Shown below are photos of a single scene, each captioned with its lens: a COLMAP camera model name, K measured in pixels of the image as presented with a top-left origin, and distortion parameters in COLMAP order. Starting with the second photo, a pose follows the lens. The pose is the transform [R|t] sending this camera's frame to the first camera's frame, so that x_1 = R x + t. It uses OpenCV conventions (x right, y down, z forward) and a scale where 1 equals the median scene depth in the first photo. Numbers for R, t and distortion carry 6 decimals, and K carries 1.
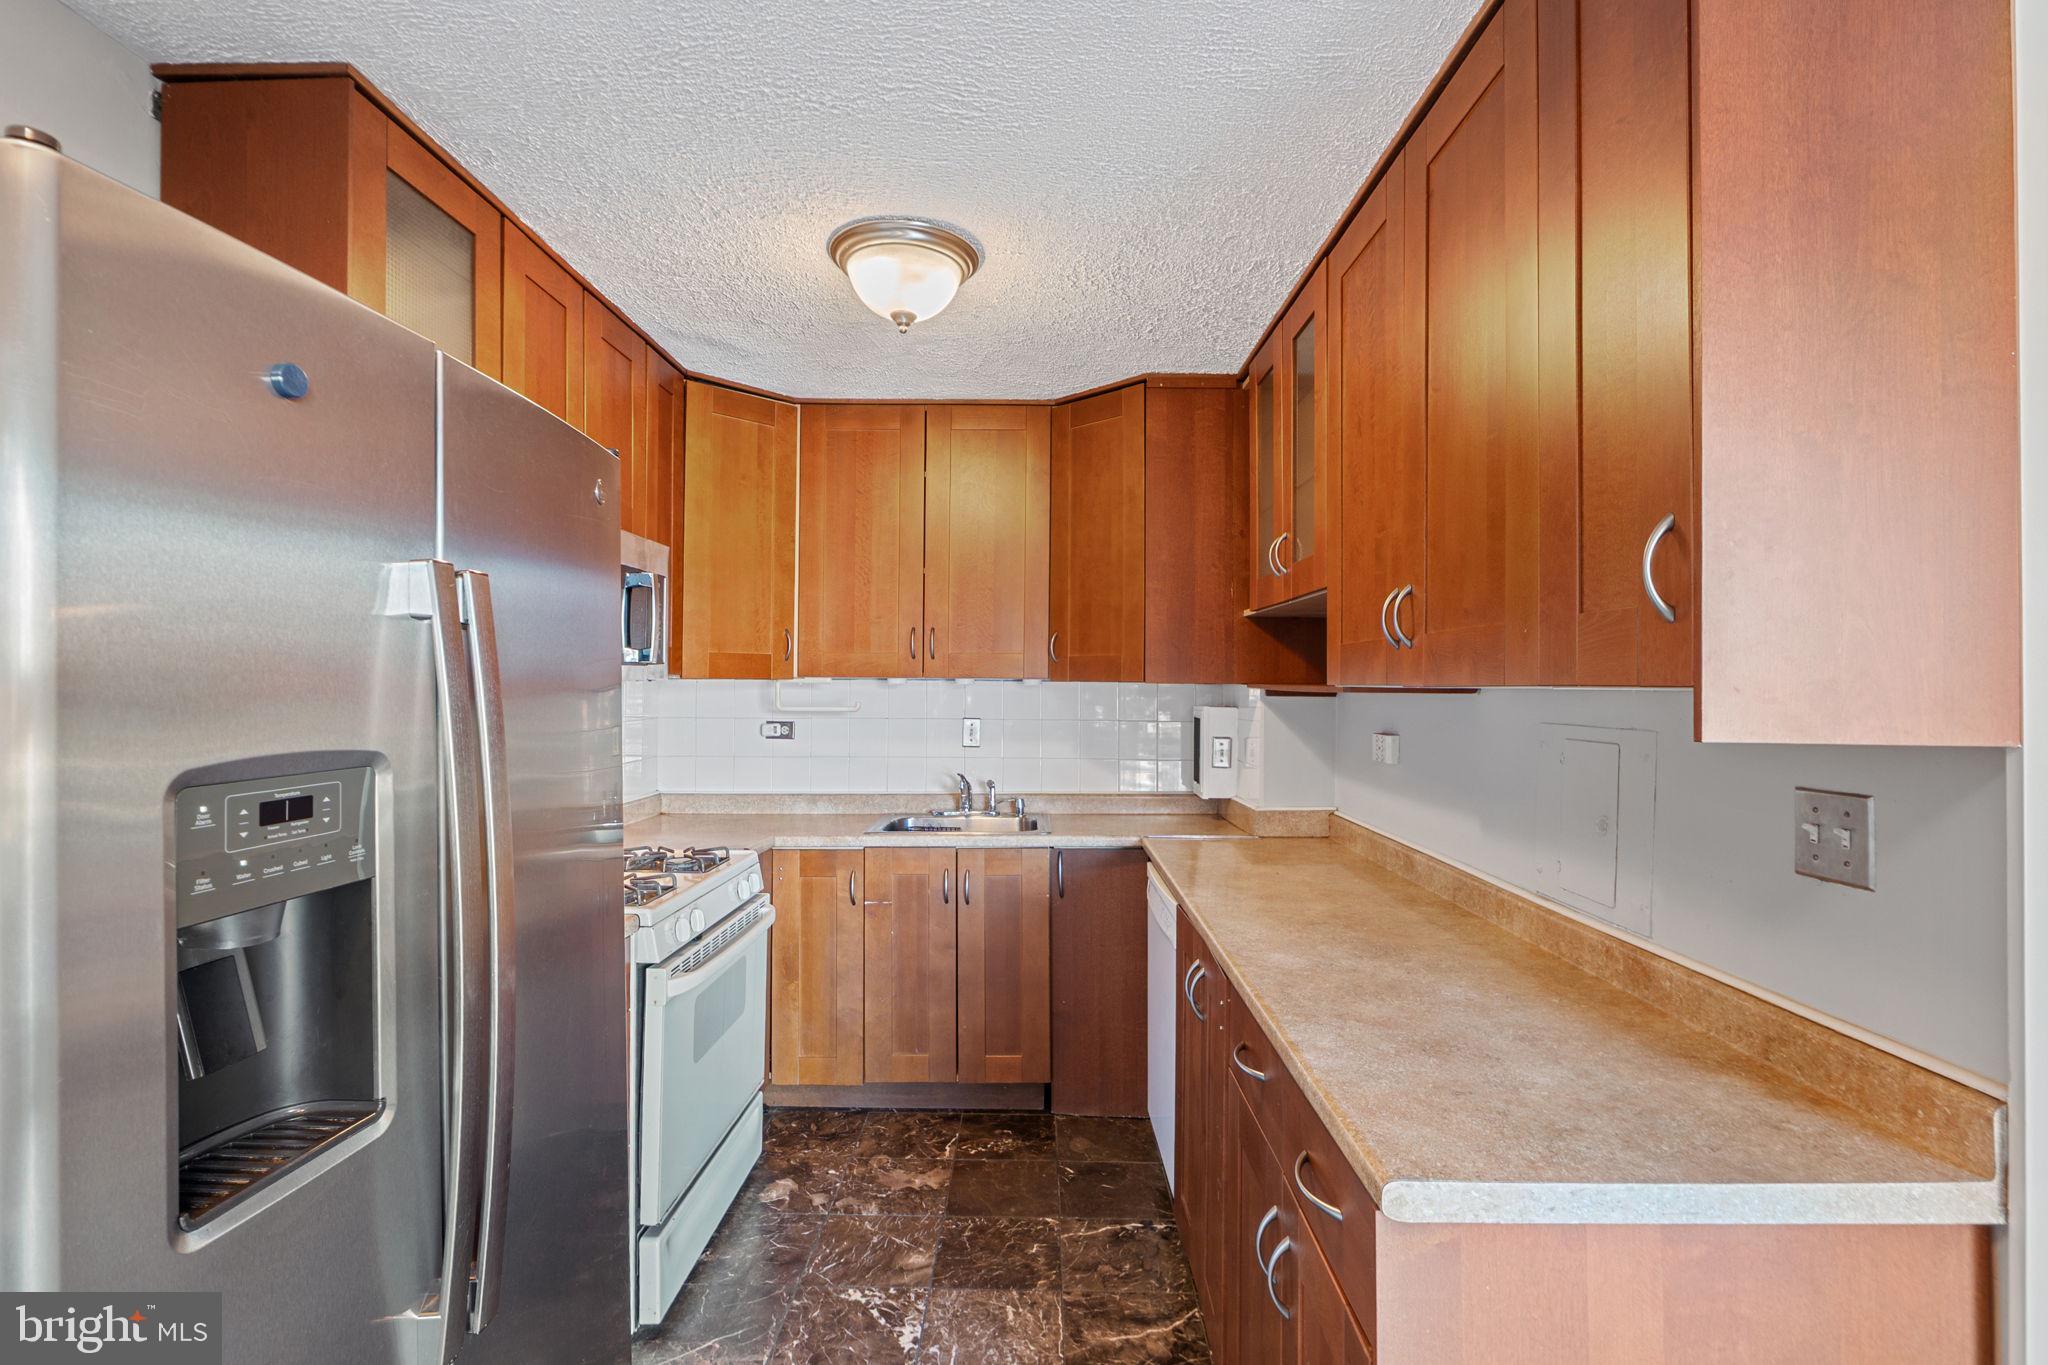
lens RADIAL K [[953.3, 0, 1021.2], [0, 953.3, 668.3], [0, 0, 1]] dist [-0.003432, 0.000211]
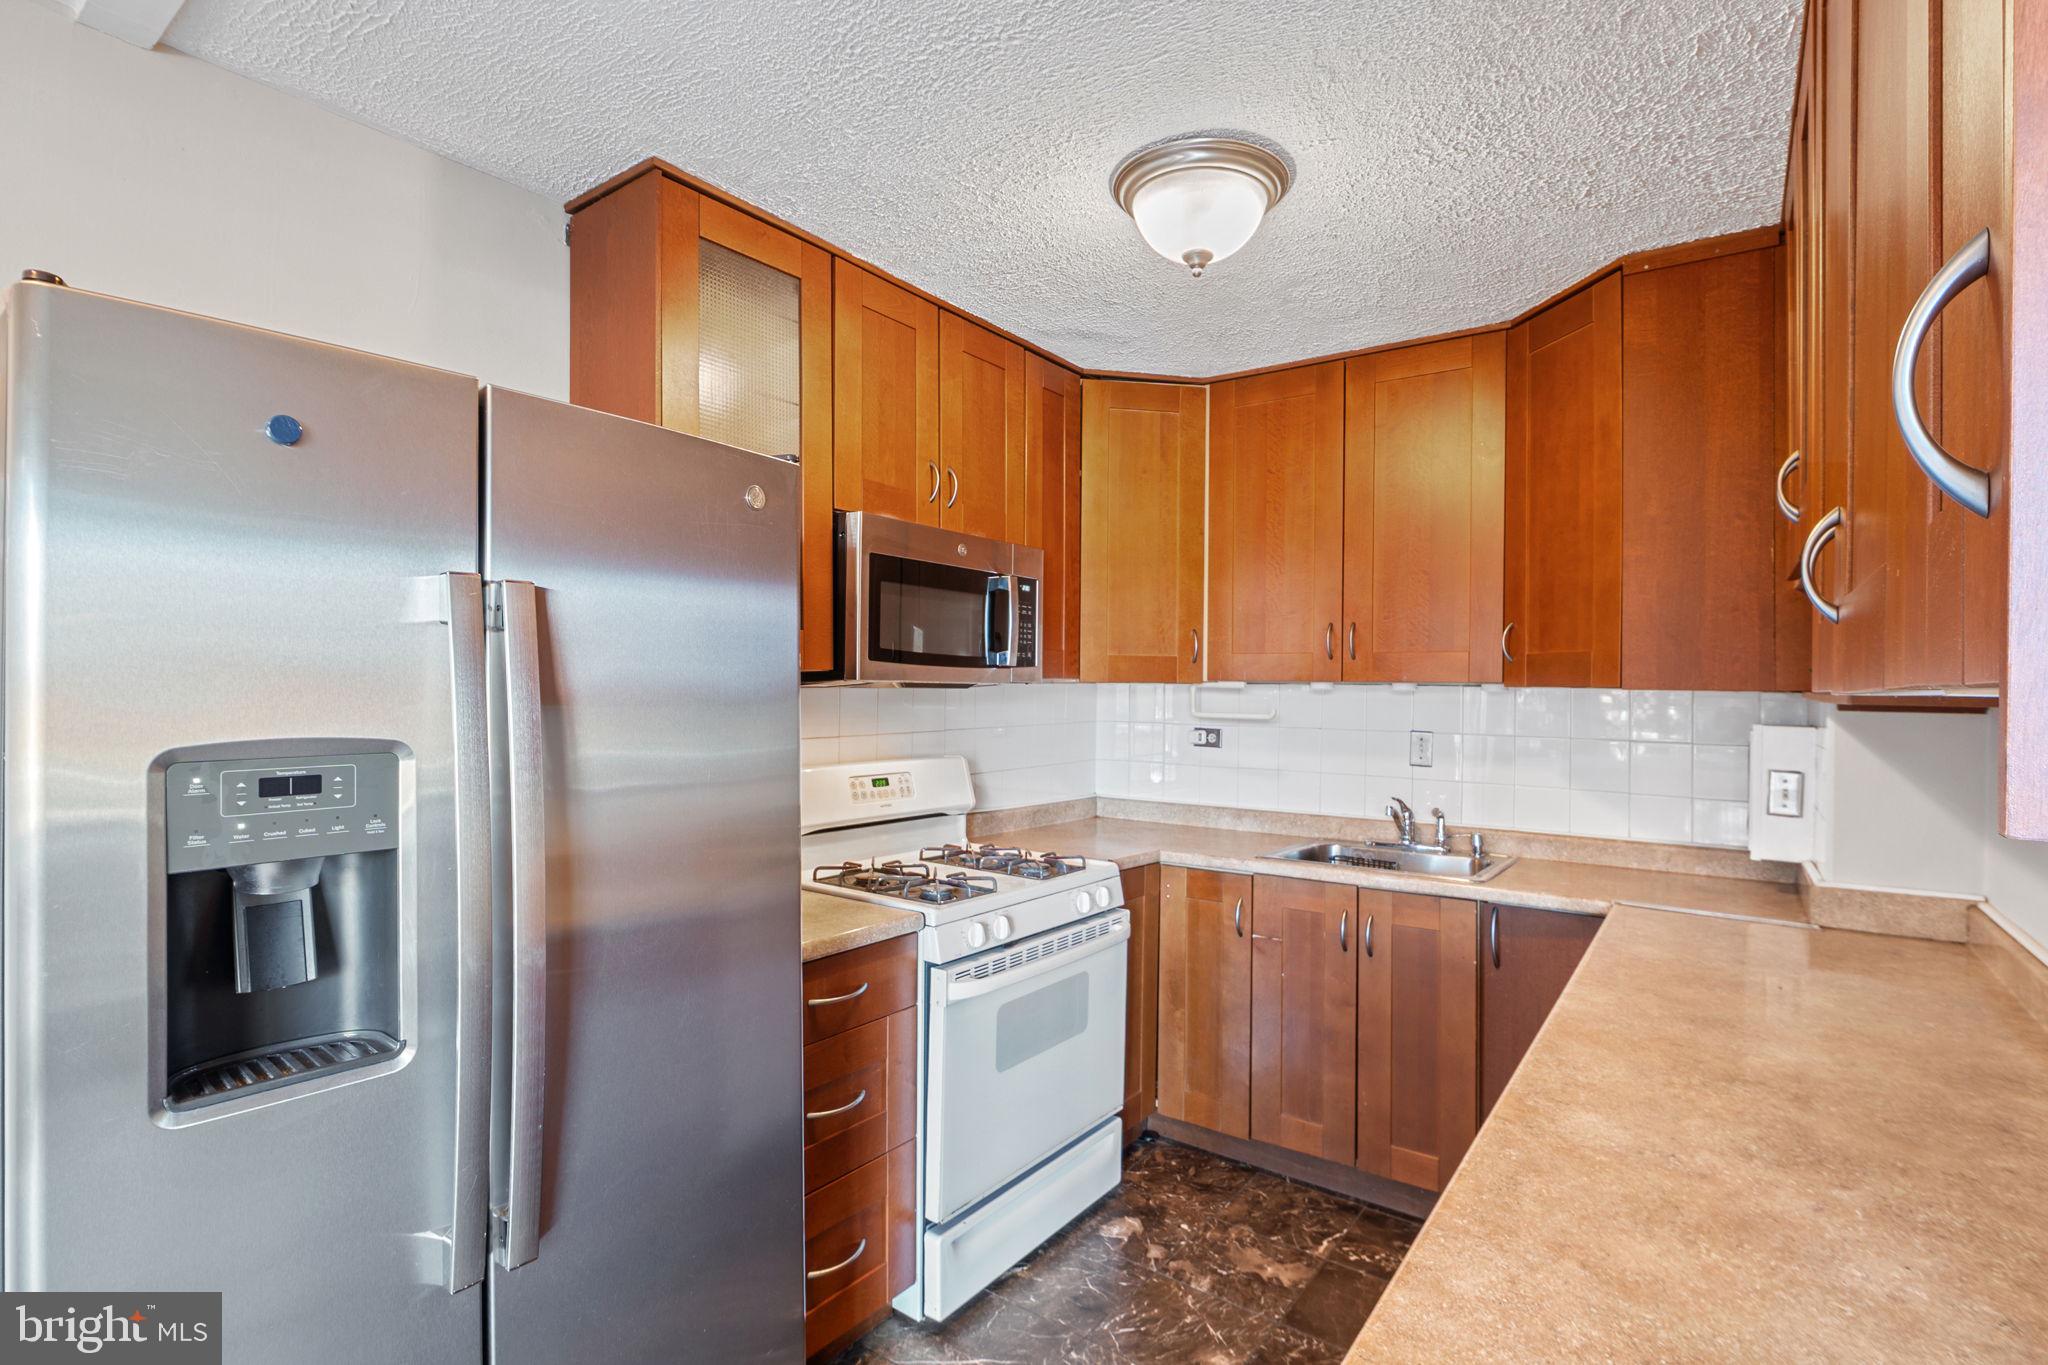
lens RADIAL K [[975.1, 0, 1024.0], [0, 975.1, 682.5], [0, 0, 1]] dist [-0.002707, 0.000324]
pose [[0.815634, 0.002627, -0.578562, 0.198776], [0.002796, 0.999960, 0.008482, 0.002896], [0.578561, -0.008536, 0.815594, 0.150589]]
